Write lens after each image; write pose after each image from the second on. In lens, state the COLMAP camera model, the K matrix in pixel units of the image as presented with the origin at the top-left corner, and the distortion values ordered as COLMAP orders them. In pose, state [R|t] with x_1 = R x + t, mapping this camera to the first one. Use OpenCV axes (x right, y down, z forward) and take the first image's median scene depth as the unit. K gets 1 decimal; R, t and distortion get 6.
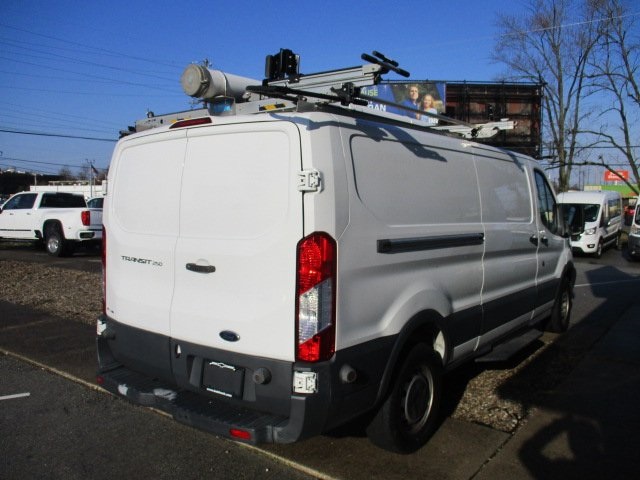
lens RADIAL K [[590.2, 0, 320.0], [0, 590.2, 240.0], [0, 0, 1]] dist [-0.069833, -0.016302]
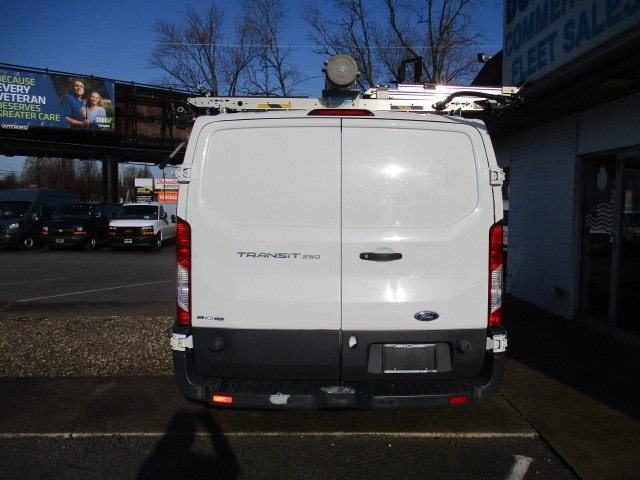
lens RADIAL K [[588.7, 0, 320.0], [0, 588.7, 240.0], [0, 0, 1]] dist [-0.015269, -0.007813]
pose [[0.749077, -0.029166, 0.661841, -0.206569], [0.036619, 0.999326, 0.002592, 0.002599], [-0.661470, 0.022295, 0.749640, 0.063201]]
